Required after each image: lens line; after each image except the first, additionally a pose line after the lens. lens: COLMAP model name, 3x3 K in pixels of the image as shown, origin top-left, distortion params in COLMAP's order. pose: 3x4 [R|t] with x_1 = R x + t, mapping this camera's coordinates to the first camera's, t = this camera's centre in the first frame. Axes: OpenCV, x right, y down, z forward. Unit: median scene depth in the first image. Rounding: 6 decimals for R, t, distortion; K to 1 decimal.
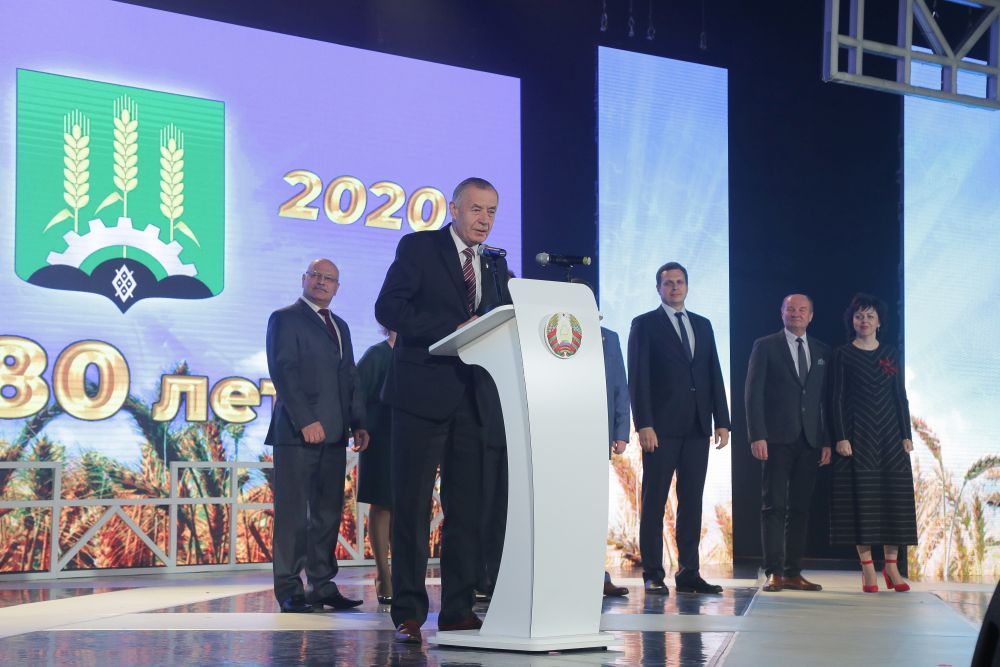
lens RADIAL K [[1722.3, 0, 504.1], [0, 1722.3, 337.9], [0, 0, 1]] dist [0.267683, 0.000000]
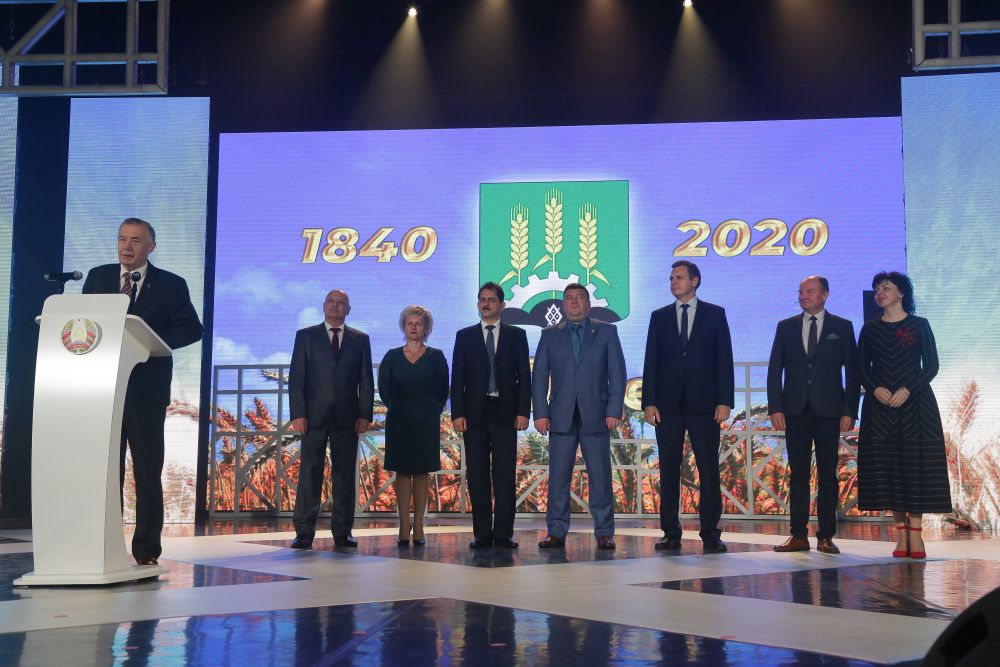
lens RADIAL K [[1128.7, 0, 492.9], [0, 1128.7, 341.4], [0, 0, 1]] dist [0.058921, 0.000000]
pose [[0.750051, -0.069859, -0.657680, 0.357450], [0.058212, 0.997520, -0.039569, 0.023345], [0.658813, -0.008606, 0.752258, 0.257562]]
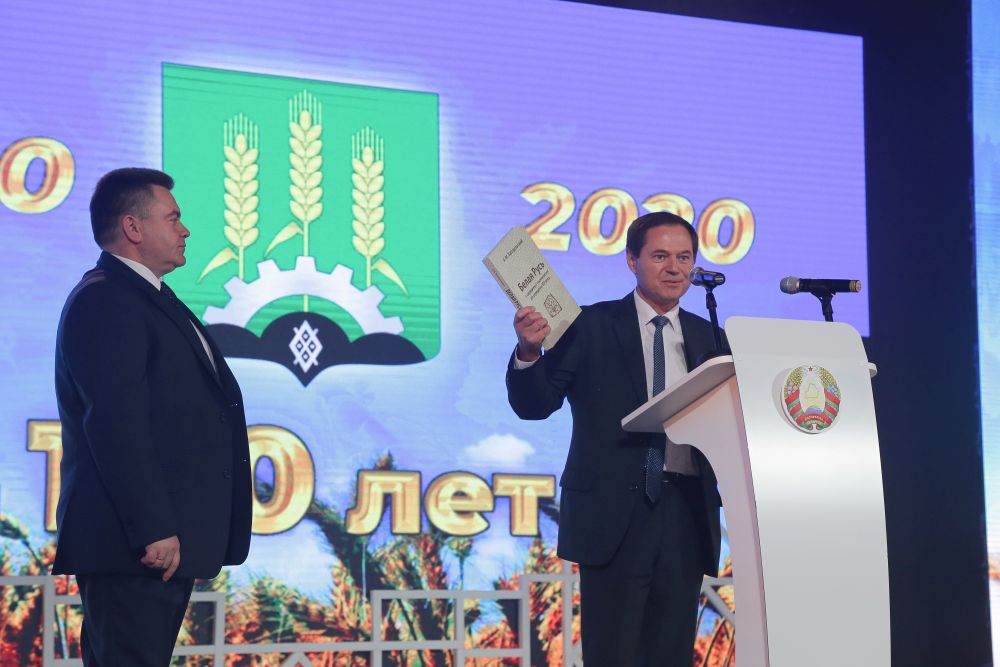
lens RADIAL K [[2383.1, 0, 506.0], [0, 2383.1, 332.5], [0, 0, 1]] dist [0.432795, 0.000000]
pose [[0.985062, -0.028123, -0.169890, 0.035801], [0.022077, 0.999057, -0.037373, 0.002336], [0.170781, 0.033064, 0.984754, 0.024186]]
